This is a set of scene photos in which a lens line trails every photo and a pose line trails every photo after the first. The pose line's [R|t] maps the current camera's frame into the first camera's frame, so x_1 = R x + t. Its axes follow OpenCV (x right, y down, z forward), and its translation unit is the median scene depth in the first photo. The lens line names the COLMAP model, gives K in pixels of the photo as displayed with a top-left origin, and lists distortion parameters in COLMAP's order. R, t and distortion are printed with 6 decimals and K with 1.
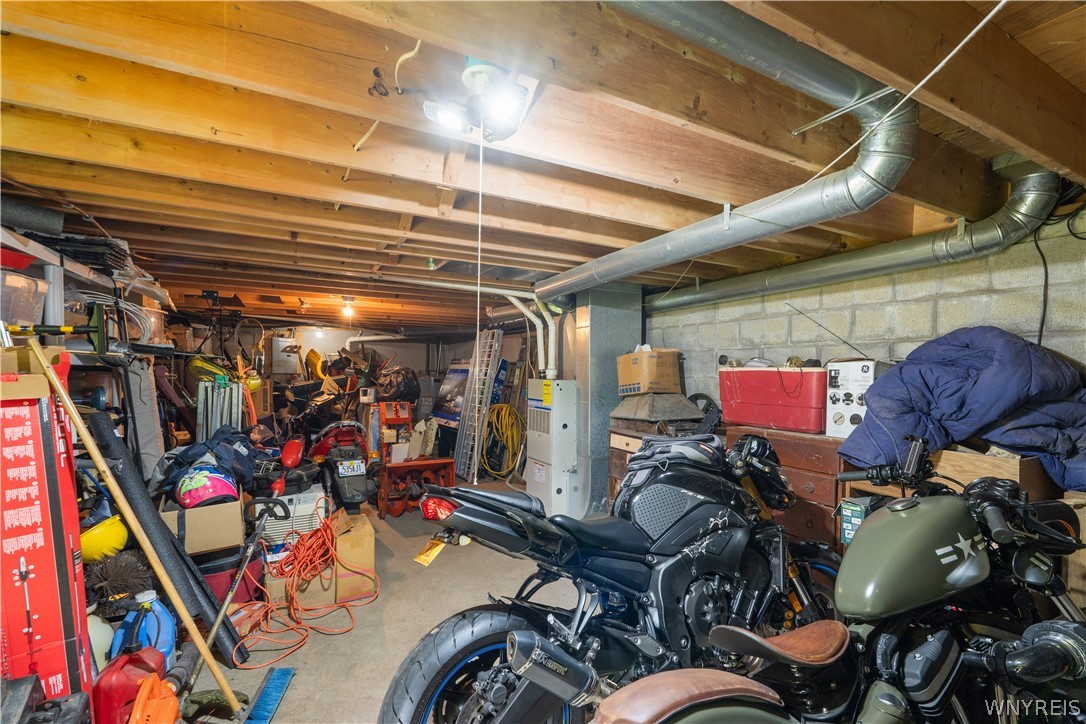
lens RADIAL K [[482.4, 0, 543.2], [0, 482.4, 368.7], [0, 0, 1]] dist [-0.000036, -0.000059]
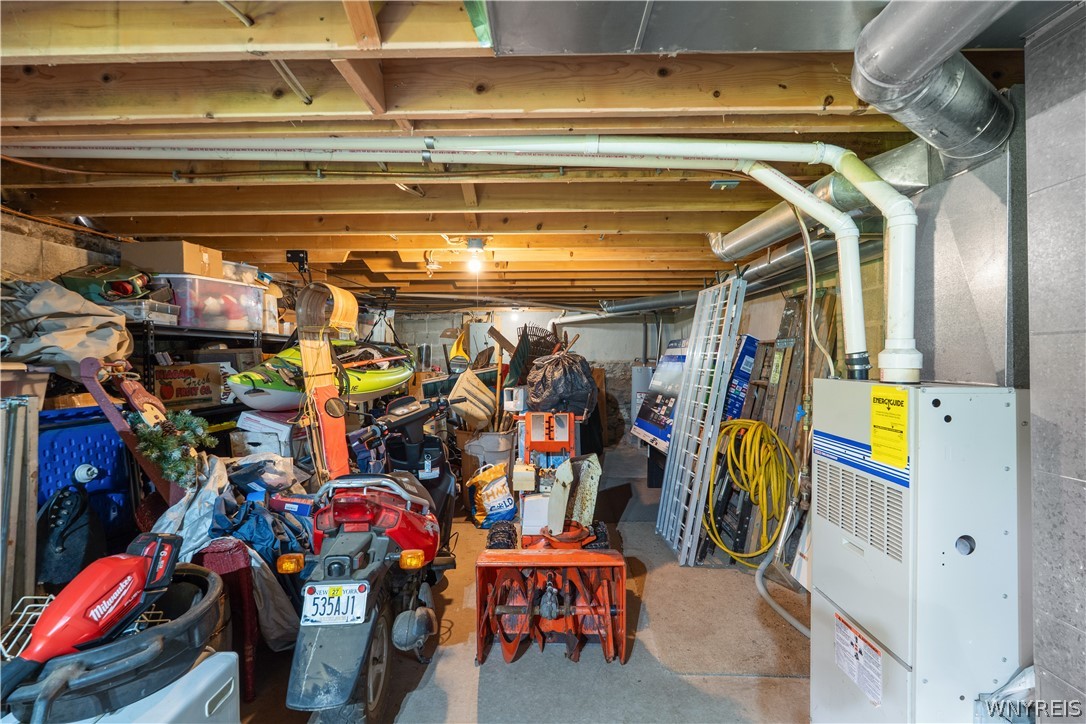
lens RADIAL K [[482.4, 0, 541.1], [0, 482.4, 365.2], [0, 0, 1]] dist [-0.000036, -0.000059]
pose [[0.877343, -0.006228, -0.479823, -0.030332], [0.016085, 0.999736, 0.016434, 0.000802], [0.479593, -0.022136, 0.877212, 0.462515]]
